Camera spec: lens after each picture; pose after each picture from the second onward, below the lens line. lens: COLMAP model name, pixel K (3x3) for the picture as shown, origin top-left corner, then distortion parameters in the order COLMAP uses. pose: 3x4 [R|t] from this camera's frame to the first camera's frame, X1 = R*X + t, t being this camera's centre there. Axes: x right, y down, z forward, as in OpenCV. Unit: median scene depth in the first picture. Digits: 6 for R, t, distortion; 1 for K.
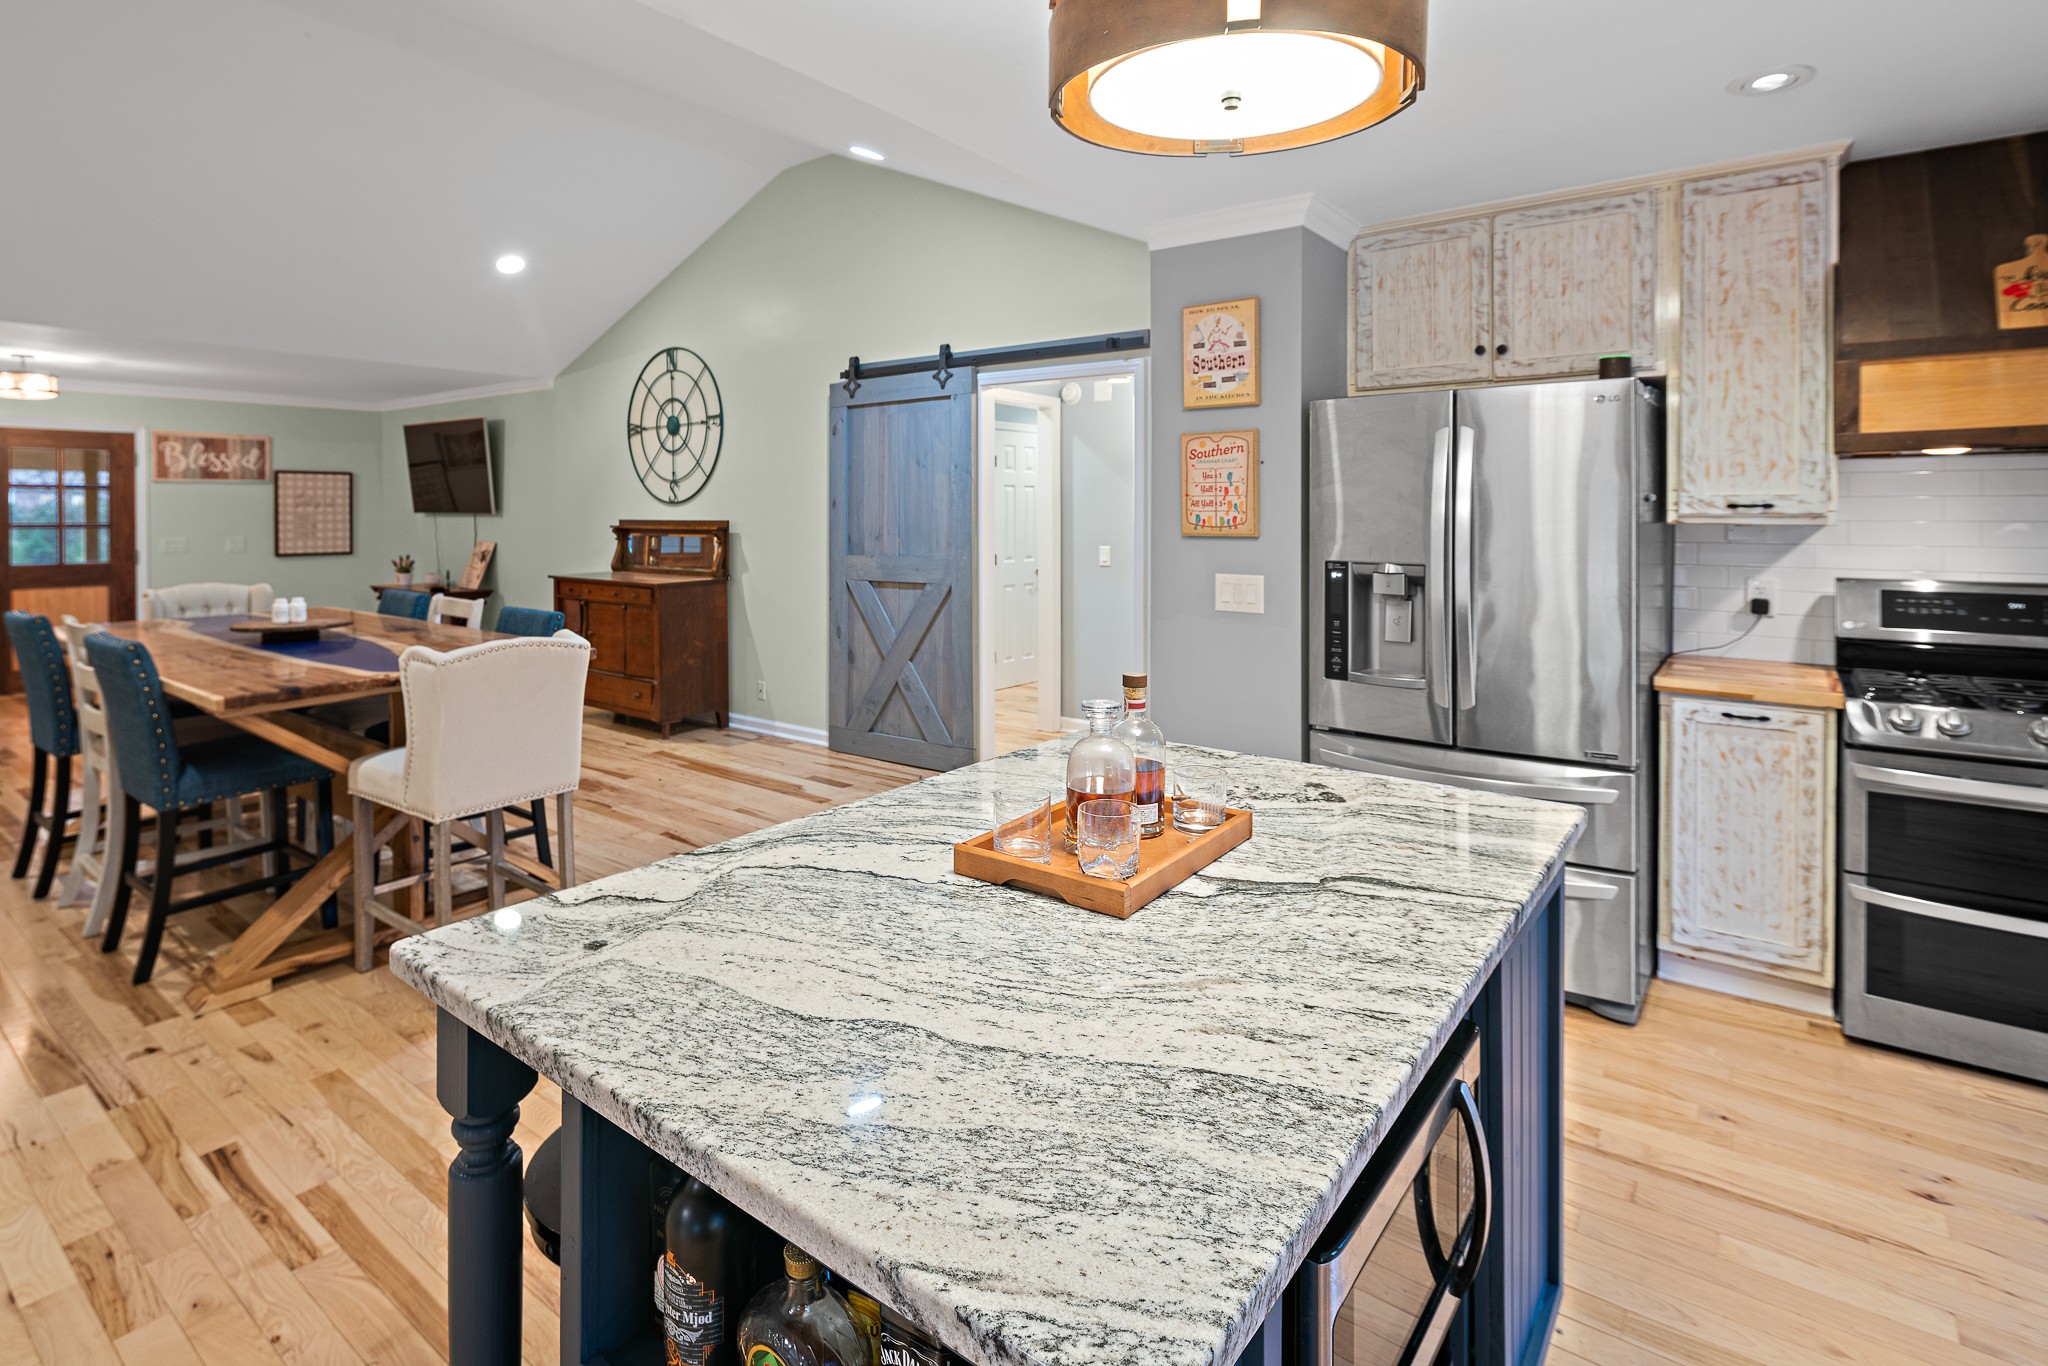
lens RADIAL K [[987.6, 0, 1030.8], [0, 987.6, 502.5], [0, 0, 1]] dist [0.000629, -0.002083]
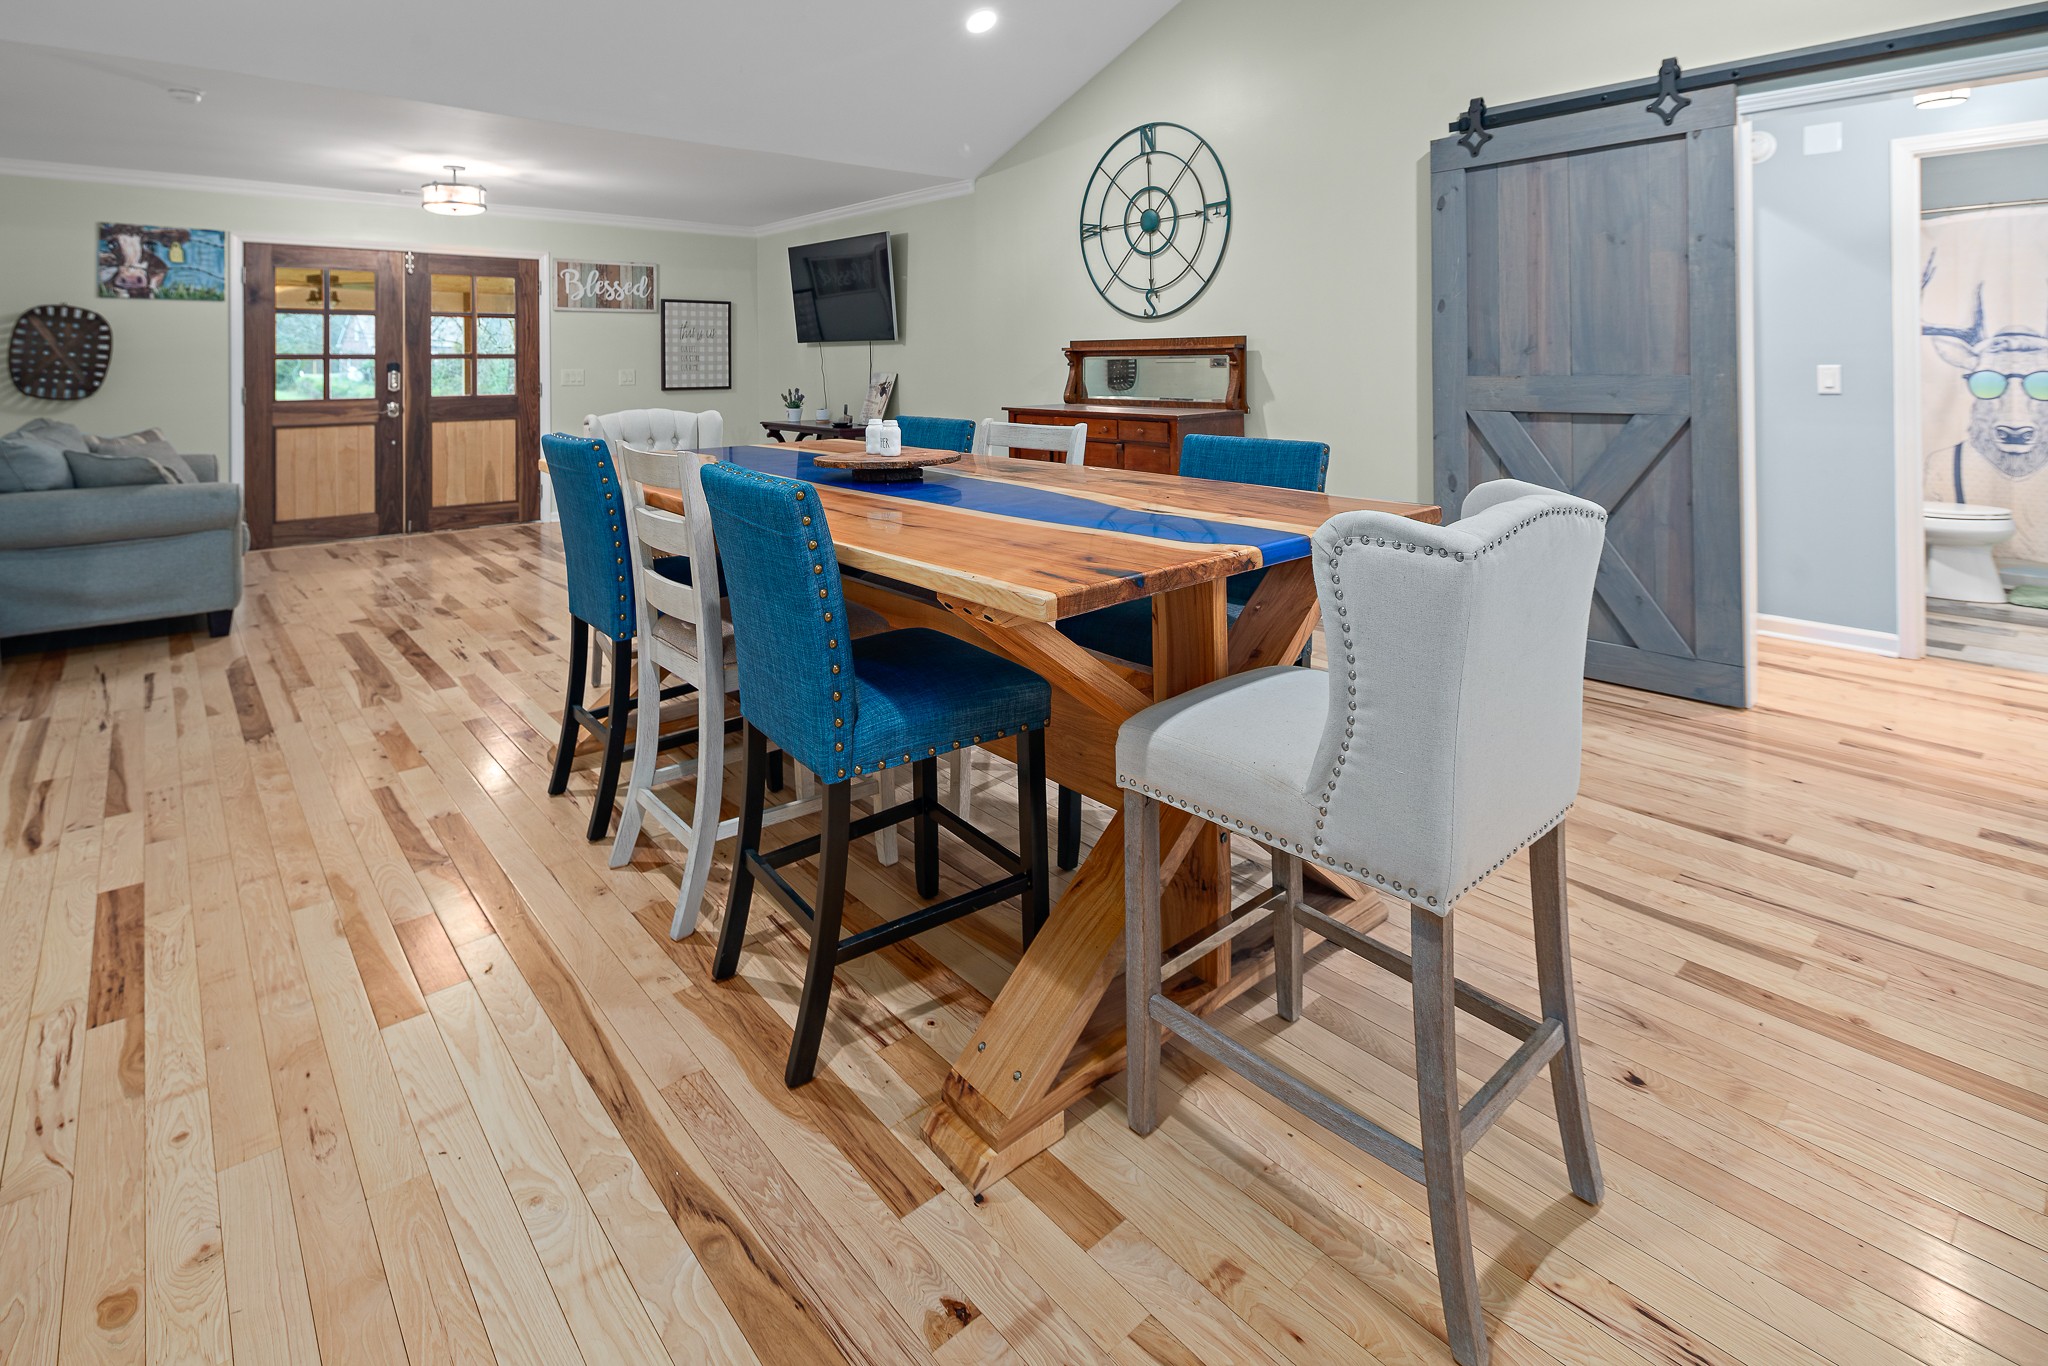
lens RADIAL K [[974.6, 0, 1041.6], [0, 974.6, 346.2], [0, 0, 1]] dist [0.000250, 0.000122]
pose [[0.980439, -0.009173, -0.196611, -0.670967], [0.007725, 0.999937, -0.008131, 0.067292], [0.196673, 0.006453, 0.980448, 0.469535]]
